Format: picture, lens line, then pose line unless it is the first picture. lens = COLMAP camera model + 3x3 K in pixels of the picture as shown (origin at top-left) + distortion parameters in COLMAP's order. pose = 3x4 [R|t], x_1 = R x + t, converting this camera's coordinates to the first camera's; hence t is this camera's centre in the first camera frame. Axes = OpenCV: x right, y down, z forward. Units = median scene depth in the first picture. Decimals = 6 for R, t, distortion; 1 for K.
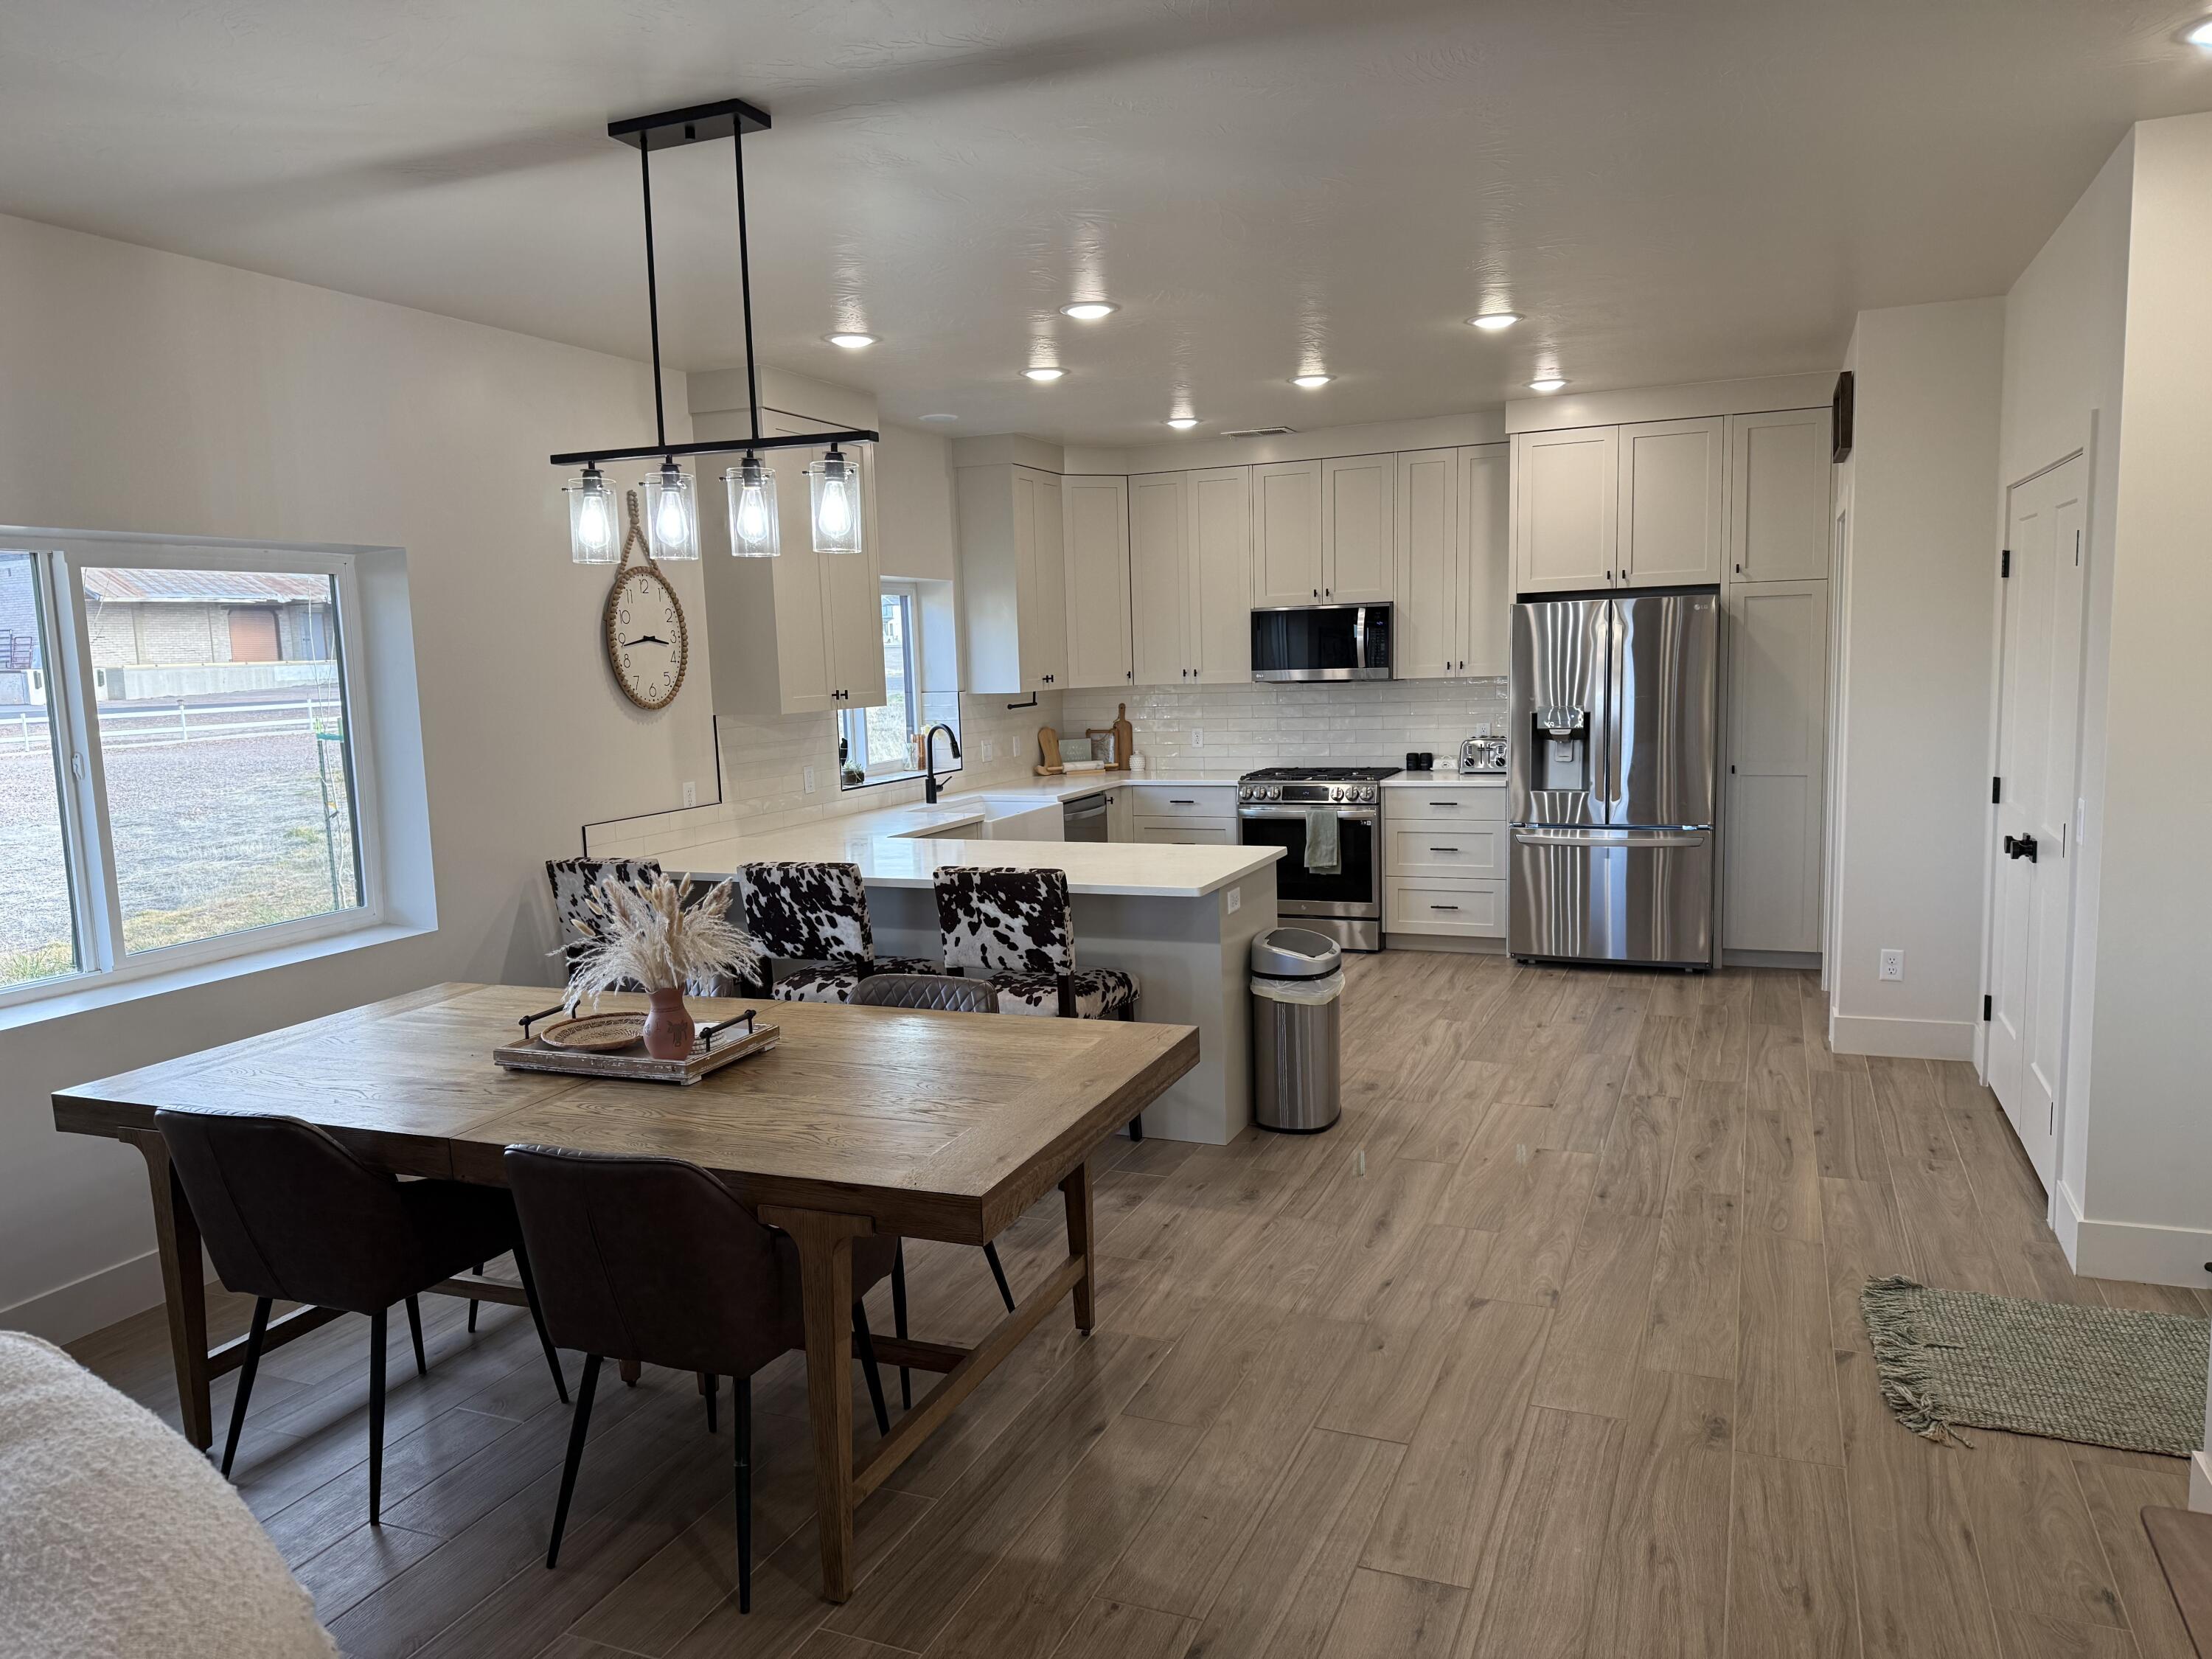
lens RADIAL K [[1532.1, 0, 1095.4], [0, 1532.1, 839.5], [0, 0, 1]] dist [0.191897, -0.392478]
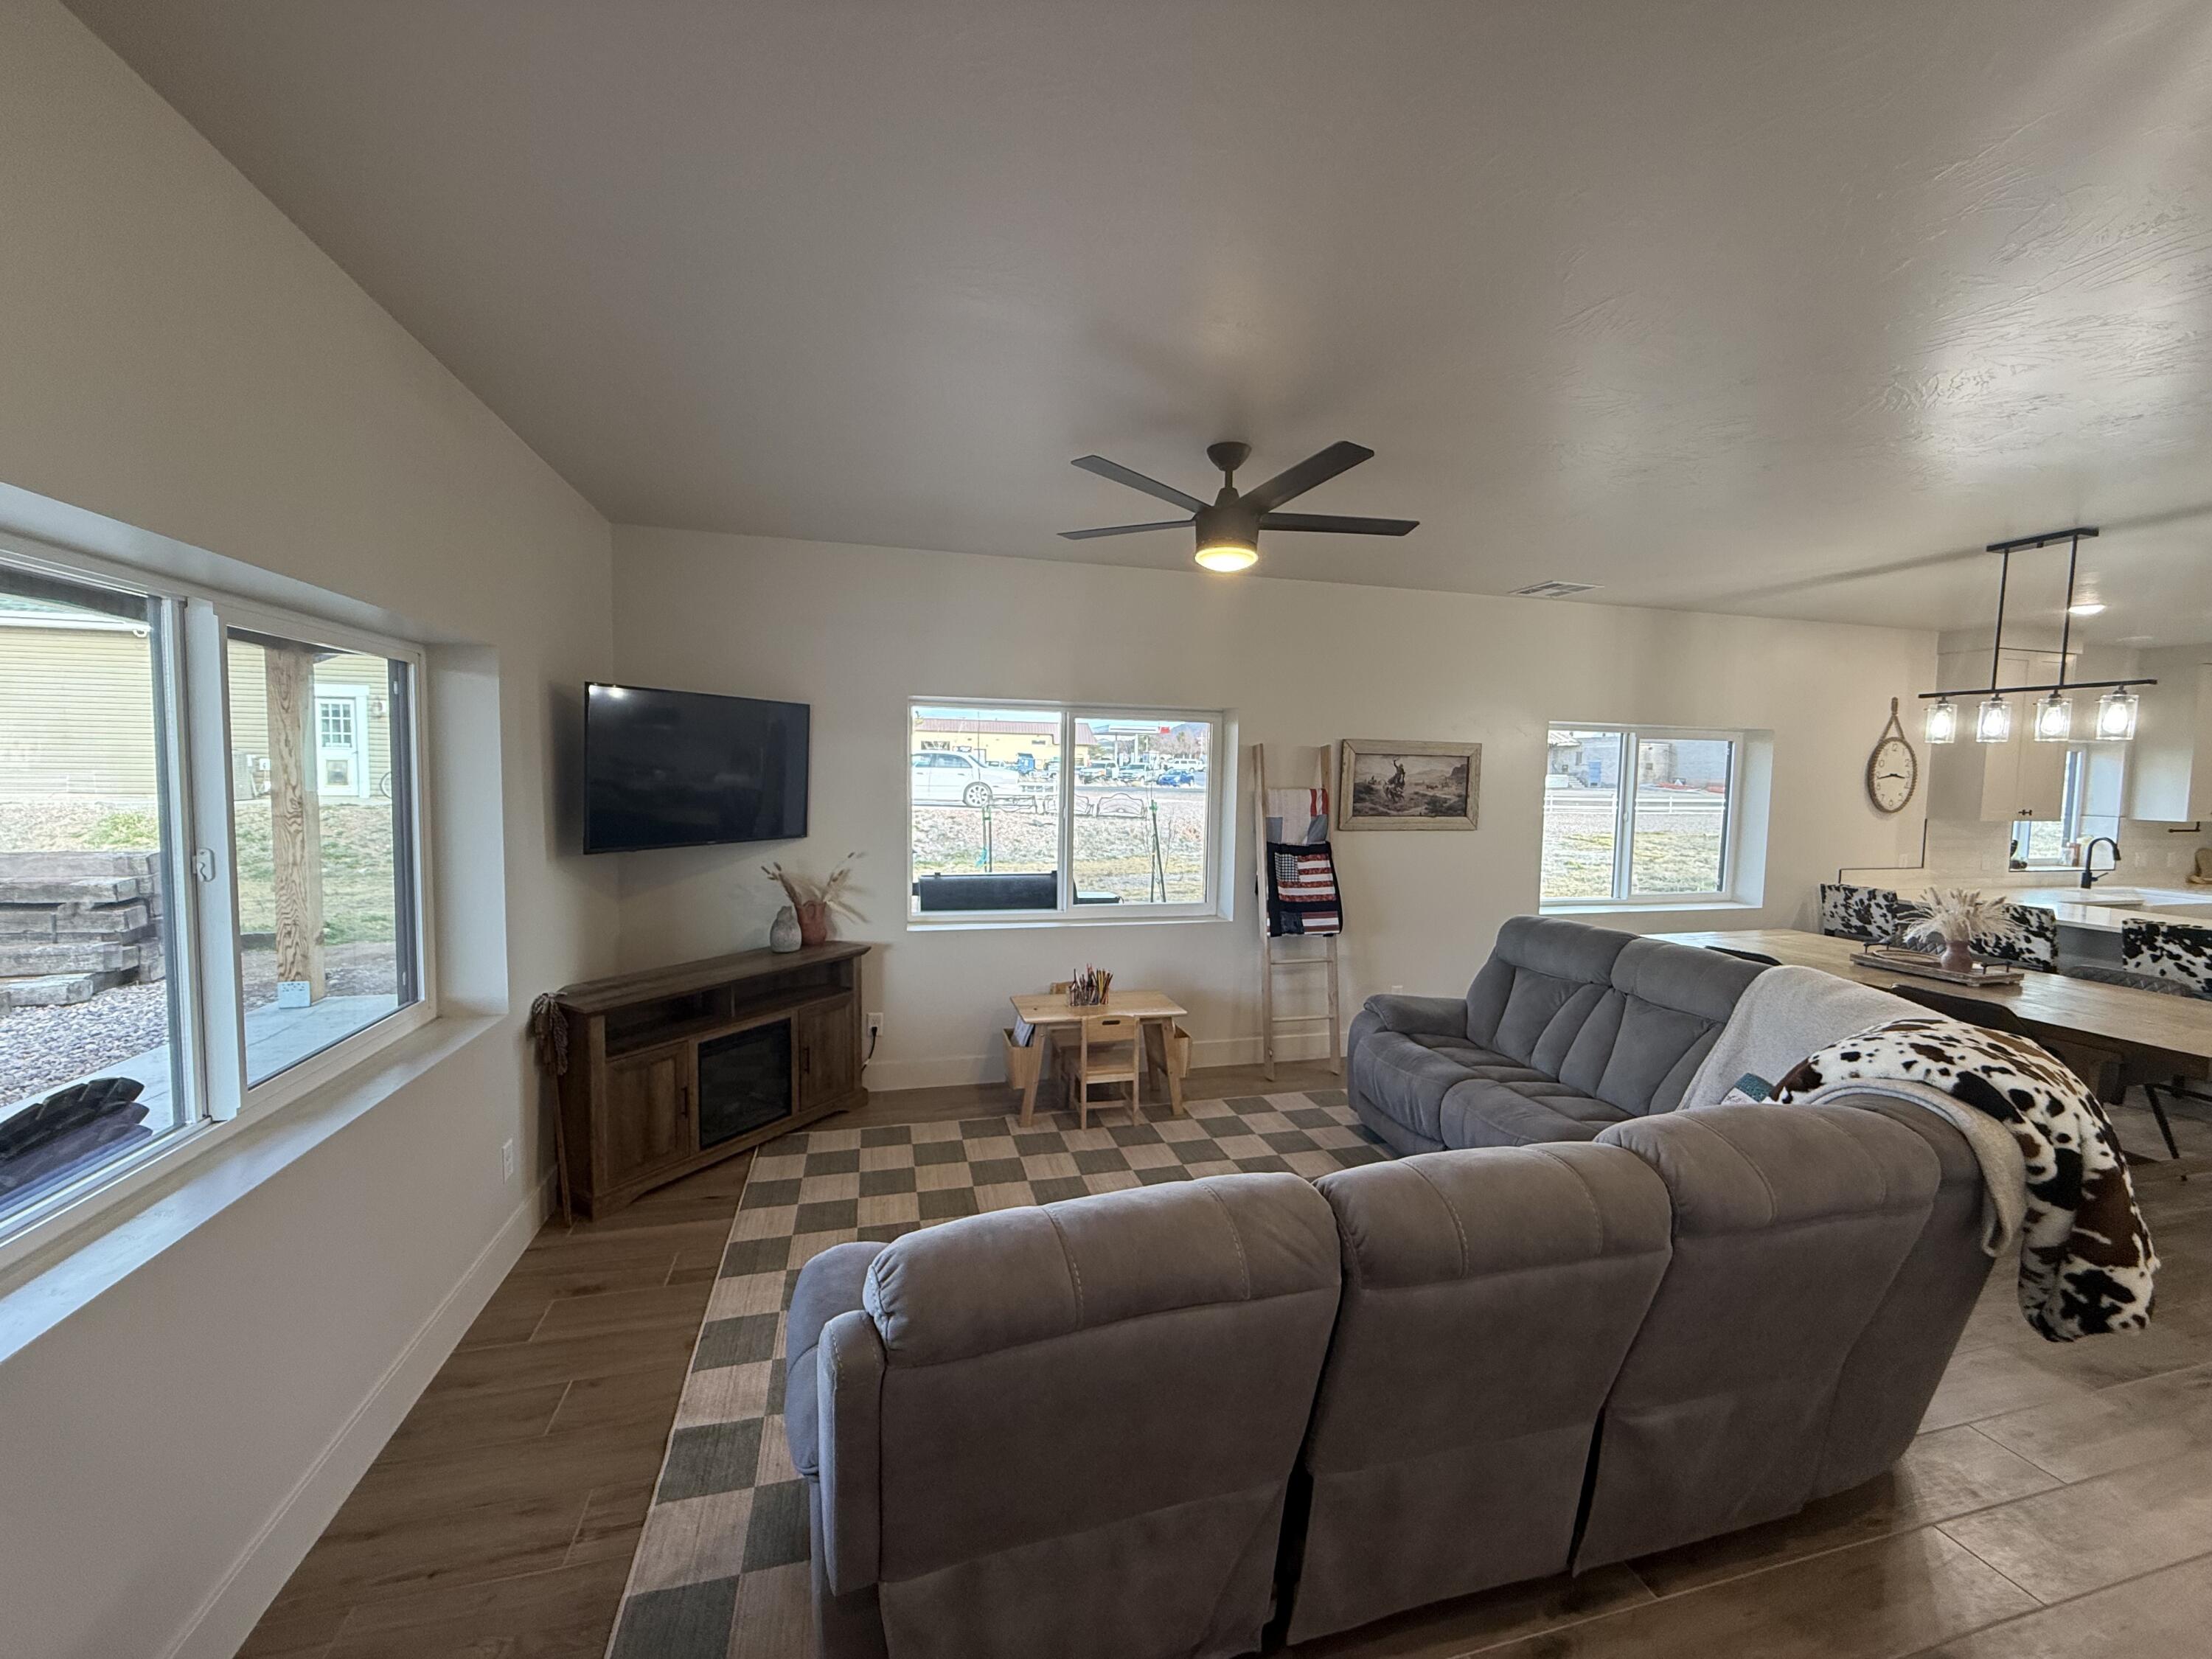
lens RADIAL K [[878.6, 0, 1101.3], [0, 878.6, 827.5], [0, 0, 1]] dist [-0.000444, 0.000041]
pose [[0.614082, 0.094078, -0.783615, -0.035807], [-0.135774, 0.990660, 0.012535, 0.044143], [0.777476, 0.098698, 0.621120, -0.348415]]
